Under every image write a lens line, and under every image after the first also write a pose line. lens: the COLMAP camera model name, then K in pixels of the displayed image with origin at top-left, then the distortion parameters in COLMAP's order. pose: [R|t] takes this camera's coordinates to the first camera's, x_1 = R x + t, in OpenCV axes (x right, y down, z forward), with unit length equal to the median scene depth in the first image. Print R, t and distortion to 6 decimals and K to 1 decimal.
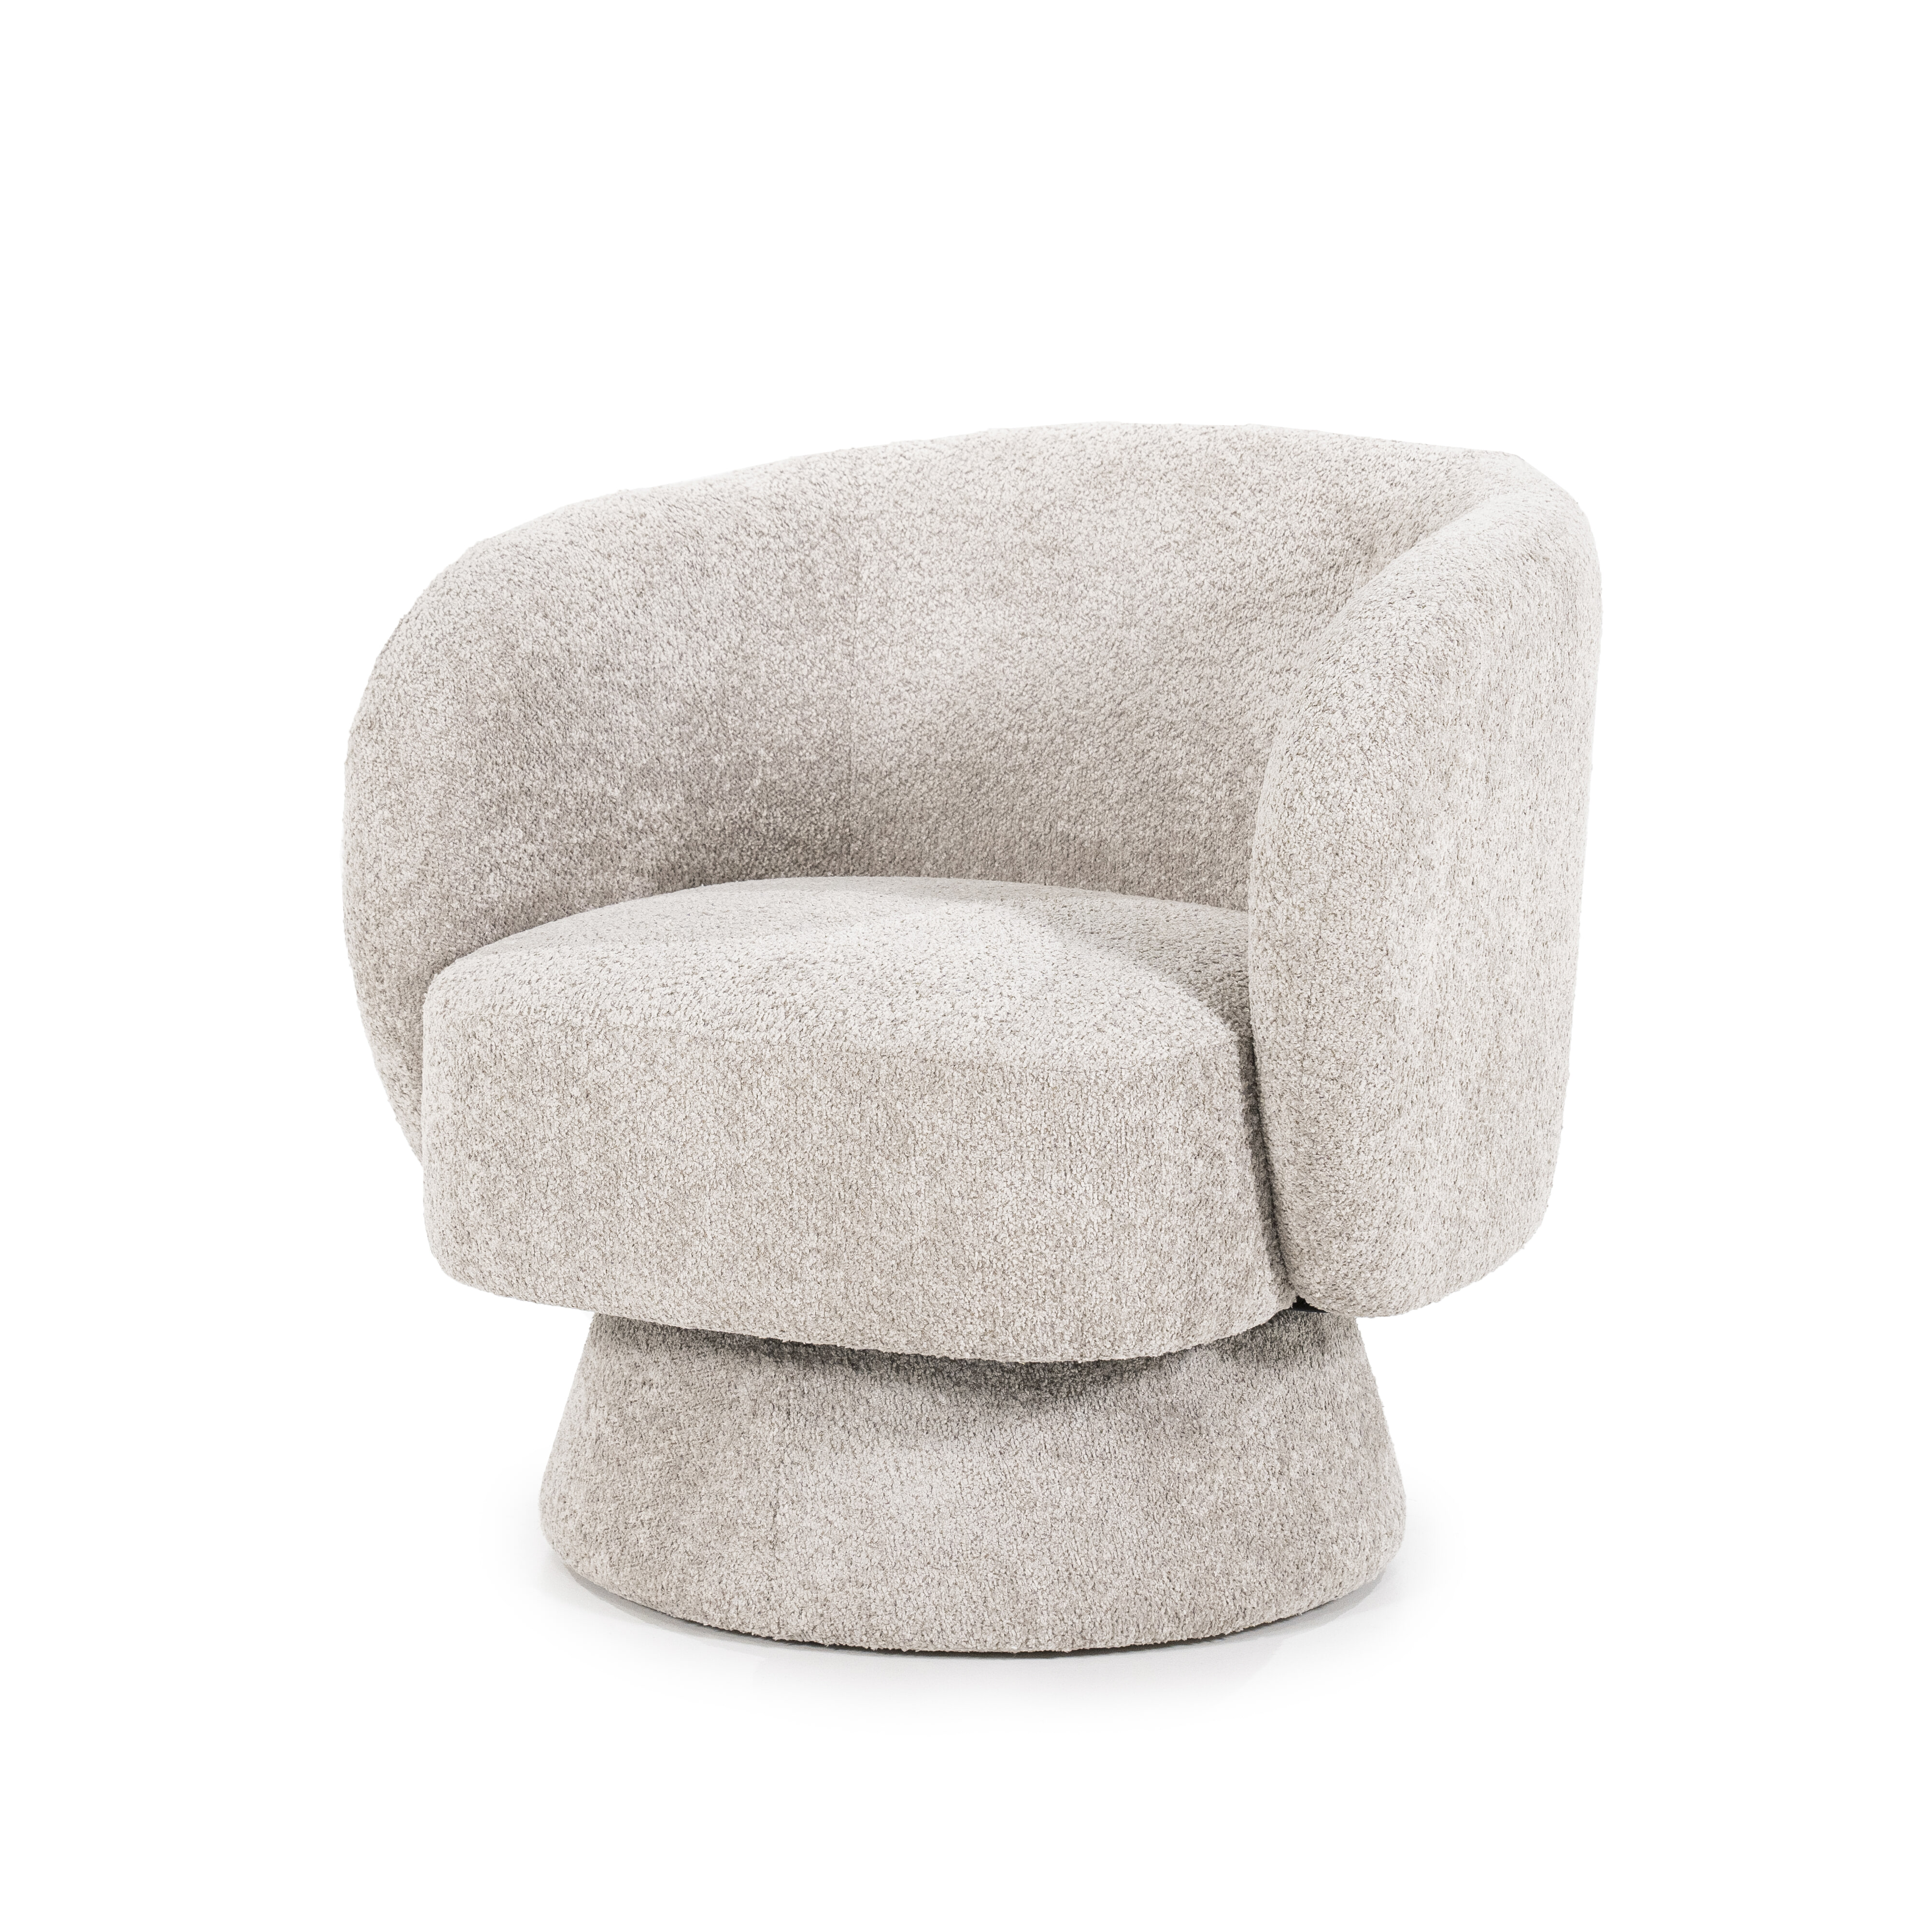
lens RADIAL K [[5406.4, 0, 966.0], [0, 5406.4, 966.0], [0, 0, 1]] dist [0.307742, -0.015127]
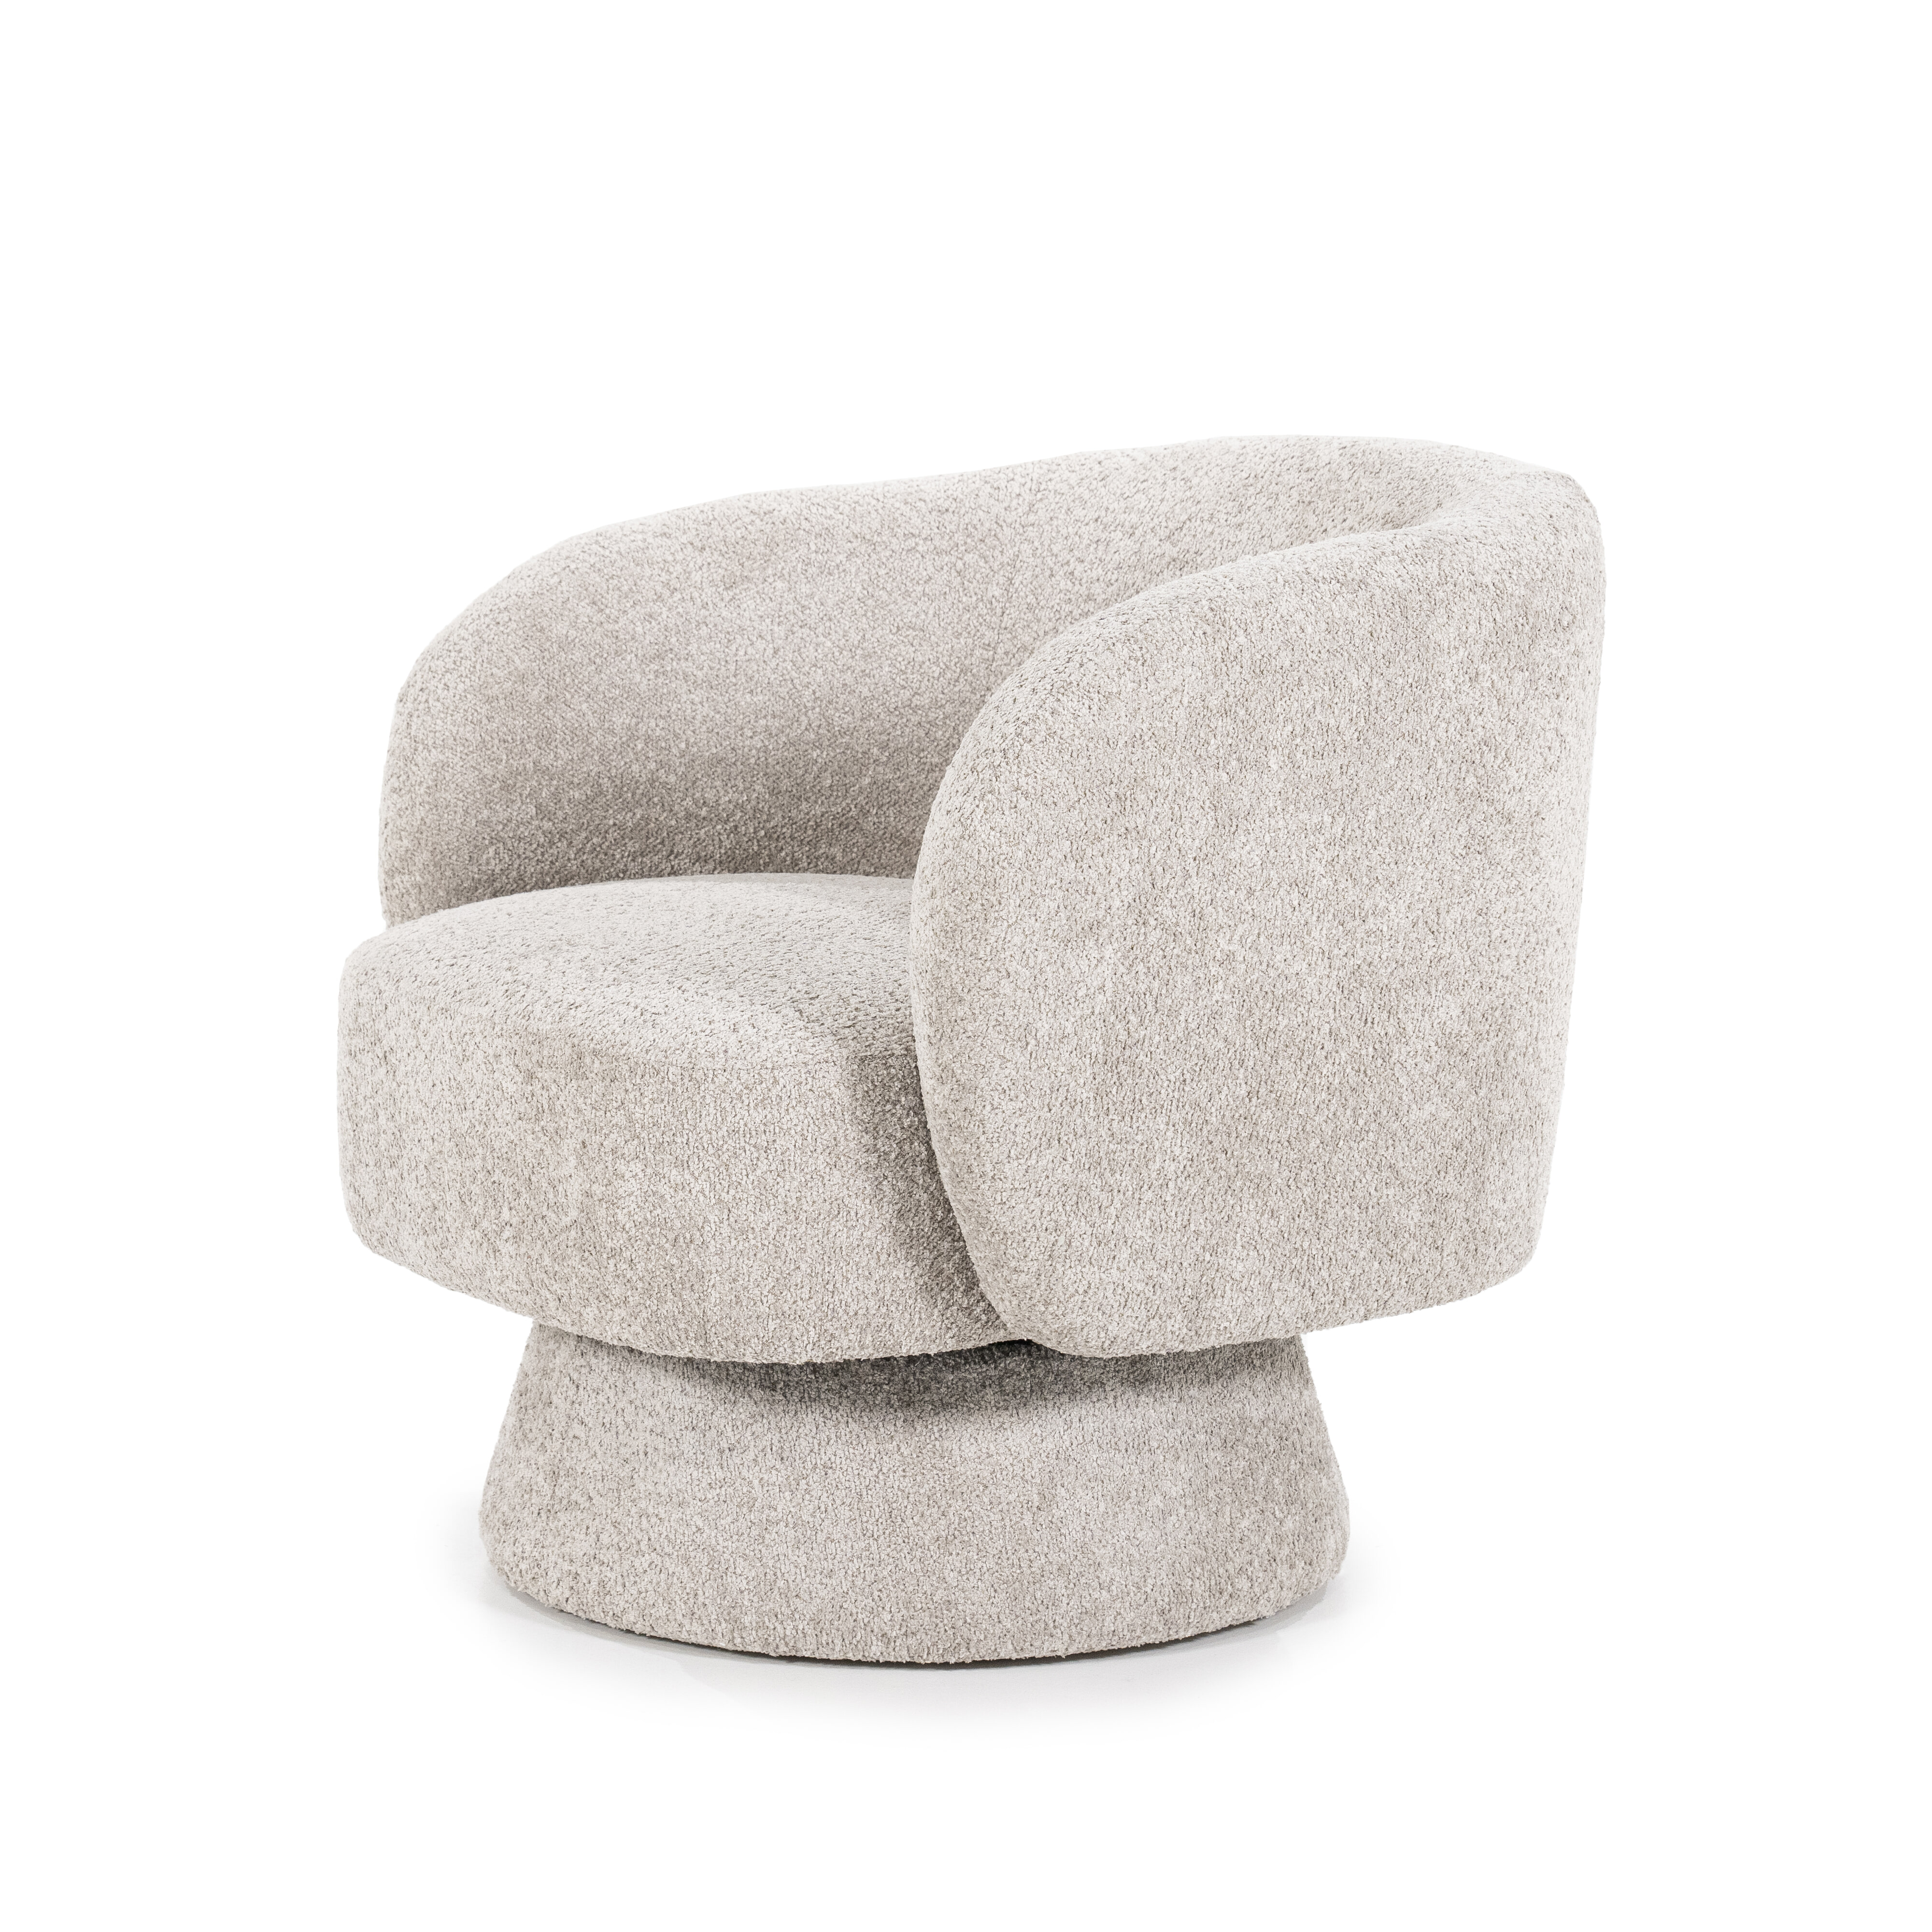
lens RADIAL K [[5458.8, 0, 922.7], [0, 5458.8, 962.1], [0, 0, 1]] dist [0.332780, -0.023404]
pose [[0.872408, 0.074865, -0.483011, 0.496844], [-0.078760, 0.996818, 0.012248, -0.014412], [0.482391, 0.027357, 0.875529, 0.123263]]
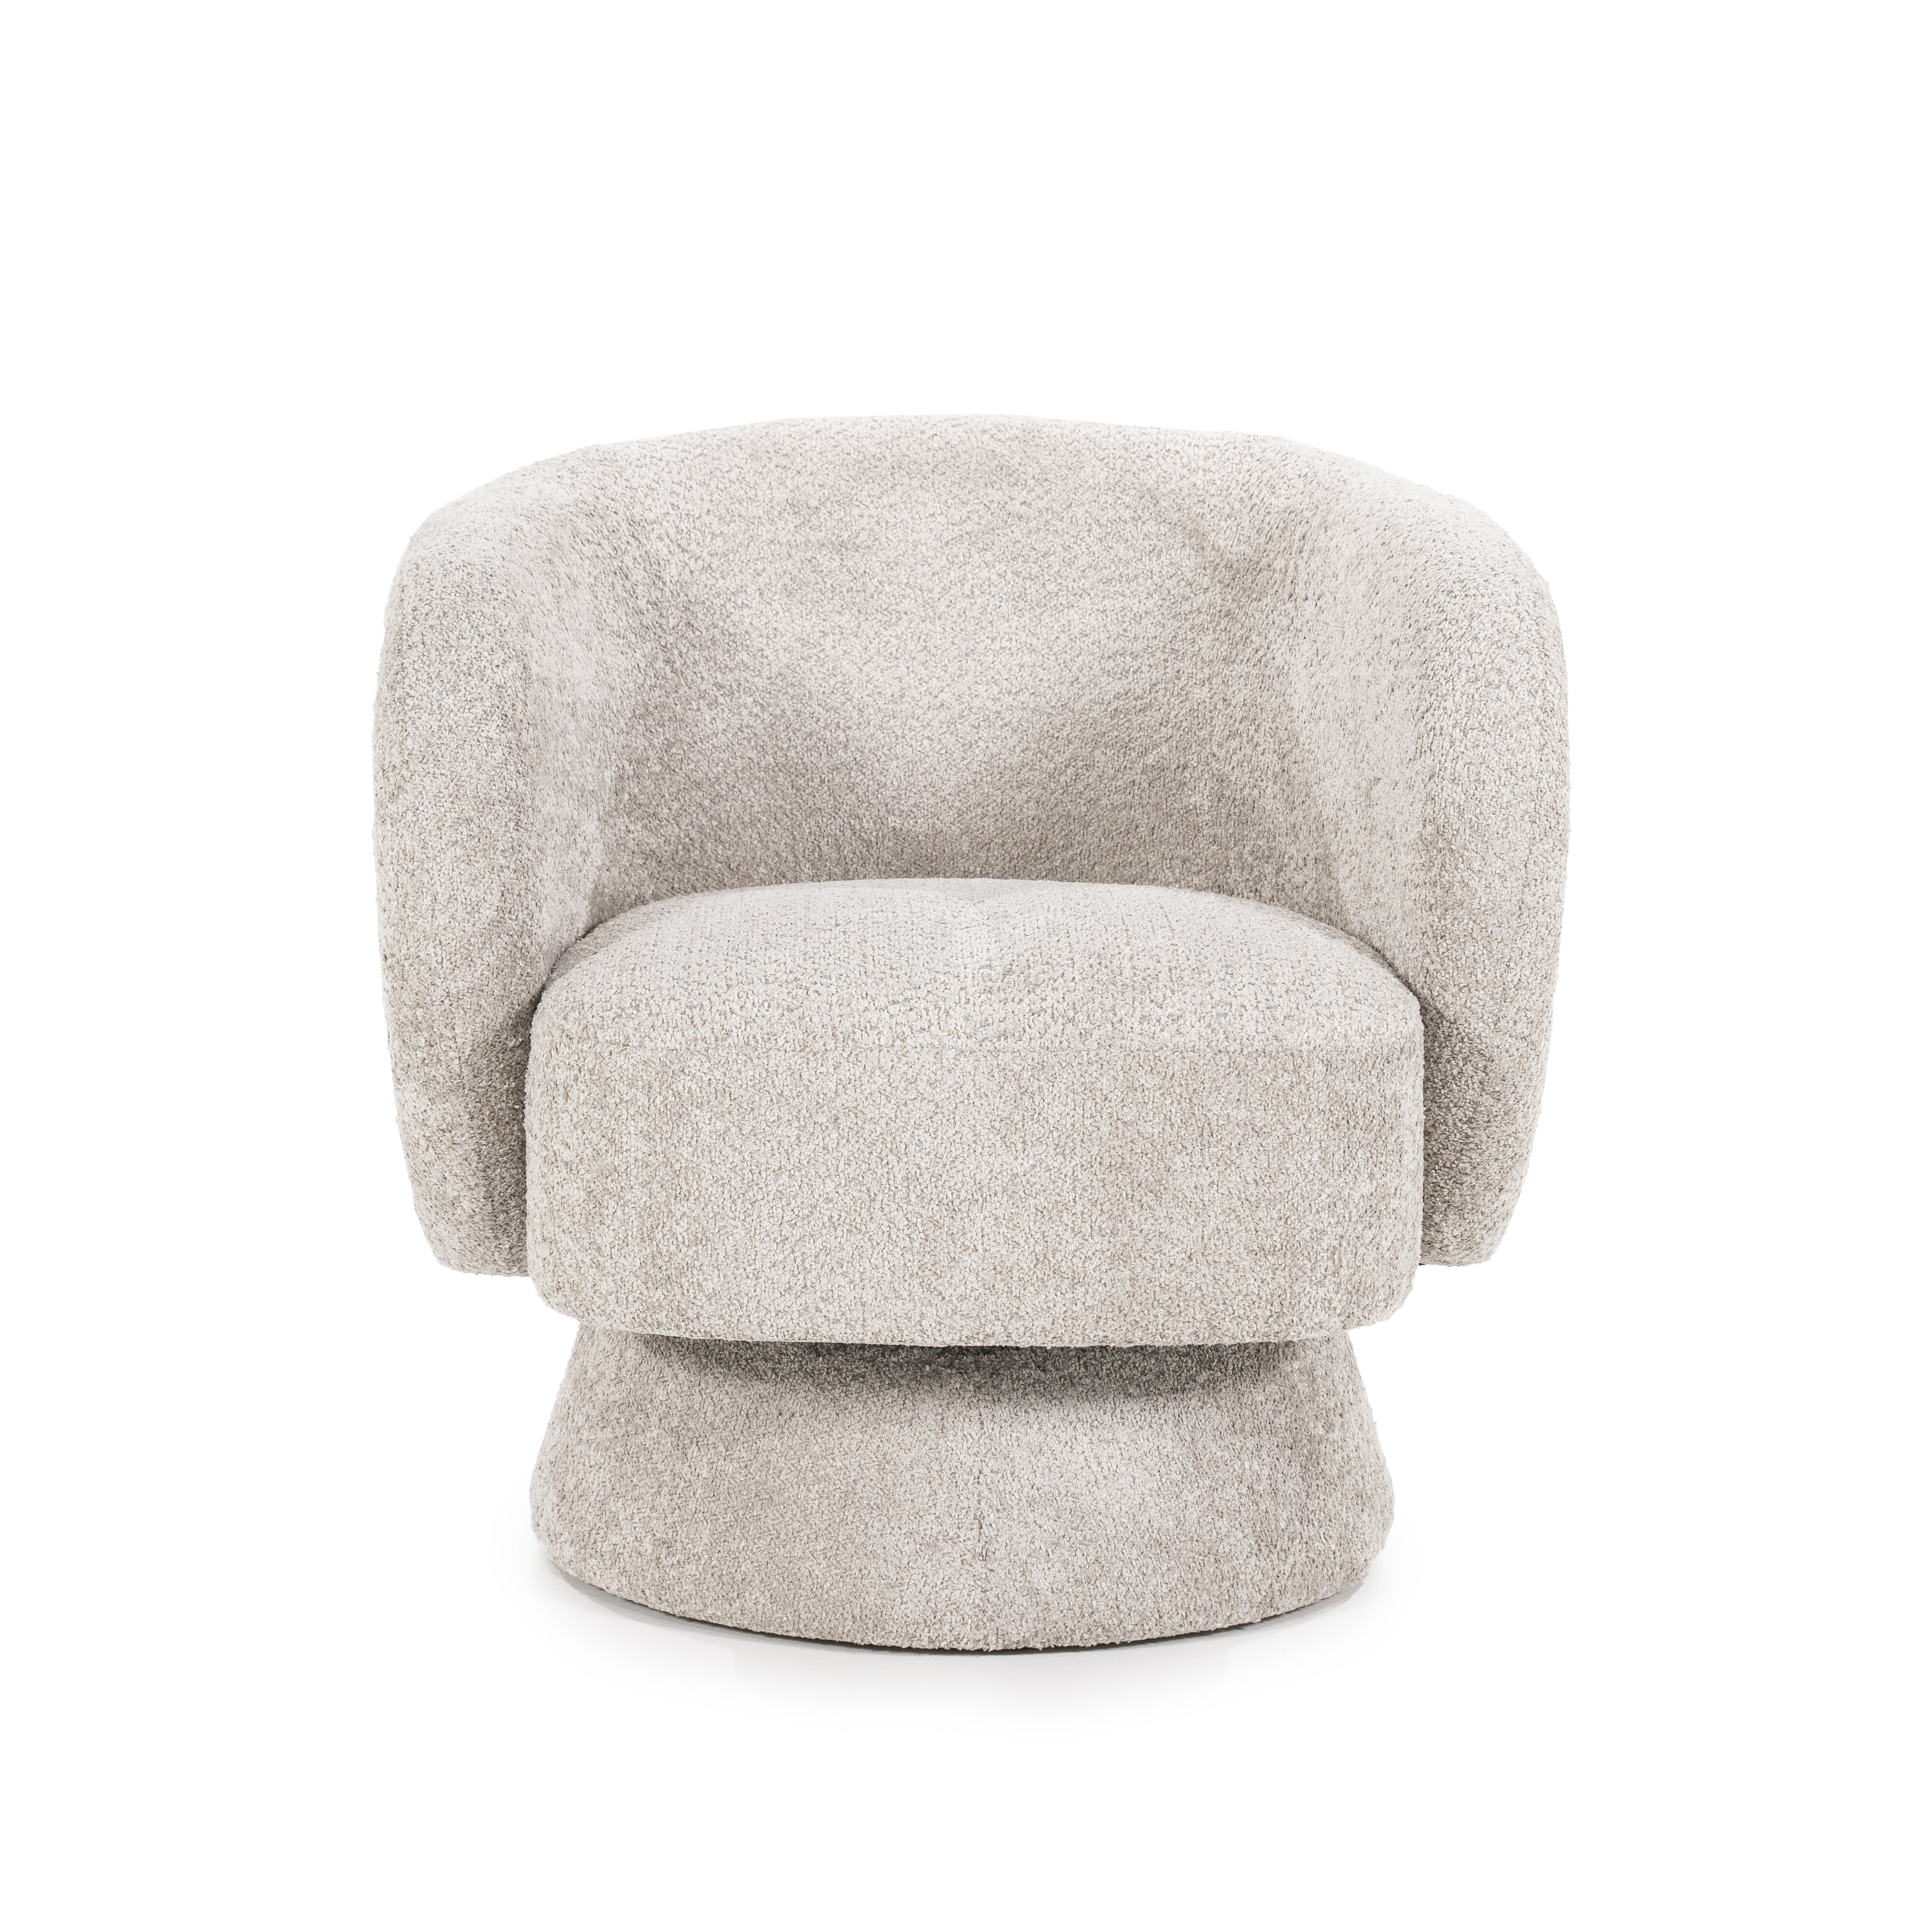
lens RADIAL K [[5406.4, 0, 966.0], [0, 5406.4, 966.0], [0, 0, 1]] dist [0.307742, -0.015127]
pose [[0.871911, -0.078259, 0.483370, -0.490668], [0.075021, 0.996841, 0.026068, -0.026085], [-0.483884, 0.013534, 0.875028, 0.126571]]
